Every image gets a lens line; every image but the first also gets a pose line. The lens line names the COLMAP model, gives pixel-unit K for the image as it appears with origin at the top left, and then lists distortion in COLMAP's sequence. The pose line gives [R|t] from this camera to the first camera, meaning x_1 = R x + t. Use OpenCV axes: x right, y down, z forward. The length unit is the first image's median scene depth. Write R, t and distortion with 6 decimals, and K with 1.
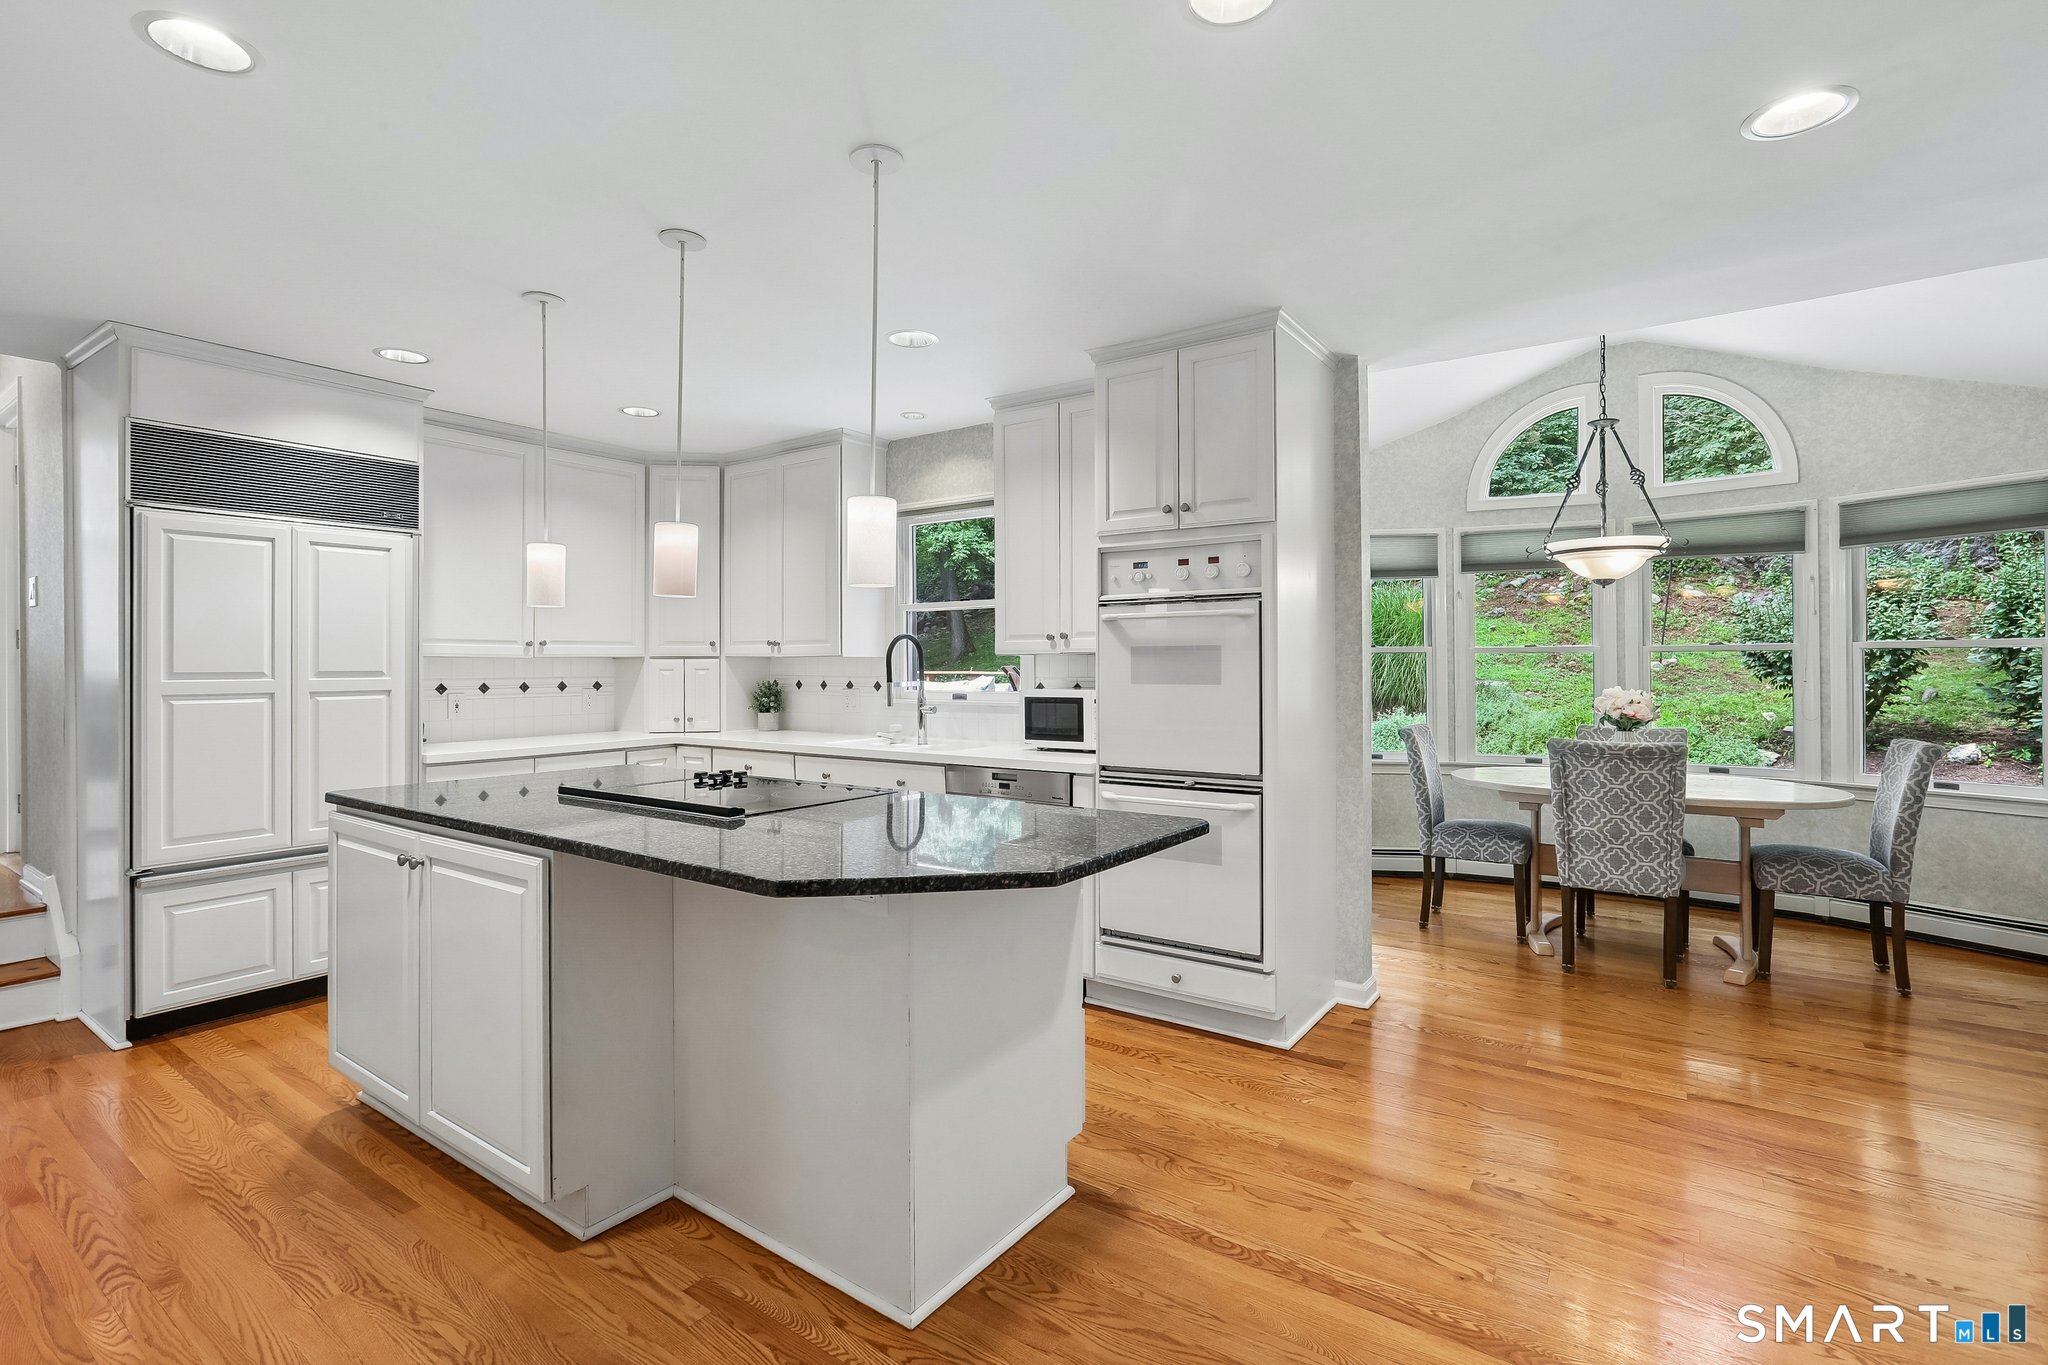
lens RADIAL K [[939.0, 0, 1021.9], [0, 939.0, 664.6], [0, 0, 1]] dist [-0.012258, 0.005303]
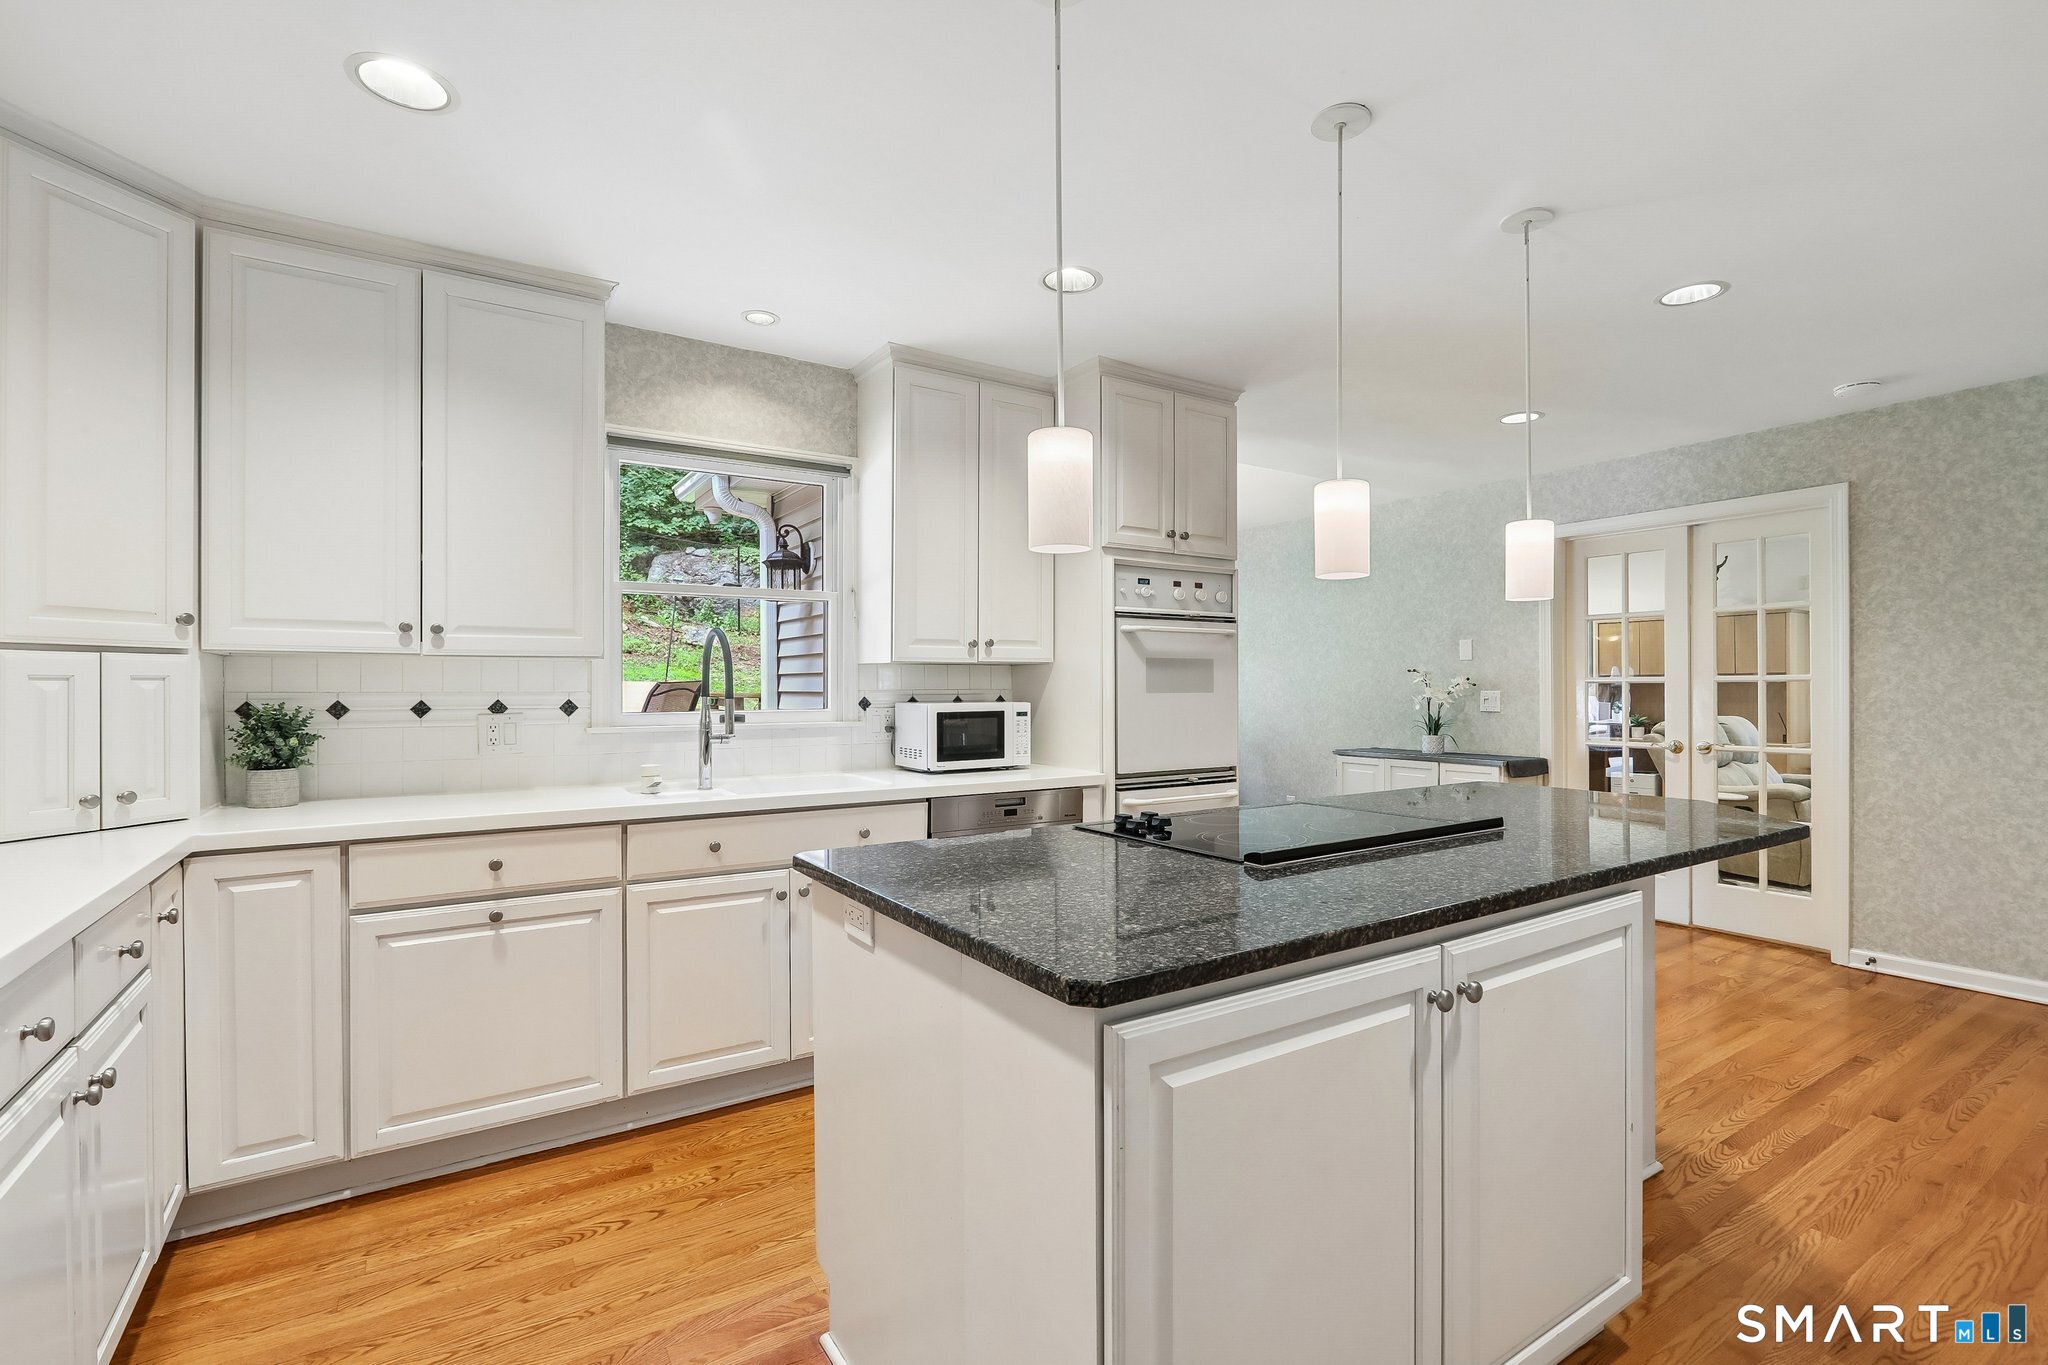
lens RADIAL K [[939.0, 0, 1025.6], [0, 939.0, 690.1], [0, 0, 1]] dist [-0.012258, 0.005303]
pose [[0.371314, -0.002452, 0.928504, -0.790420], [0.000292, 0.999997, 0.002524, 0.012474], [-0.928507, -0.000666, 0.371313, 0.632455]]
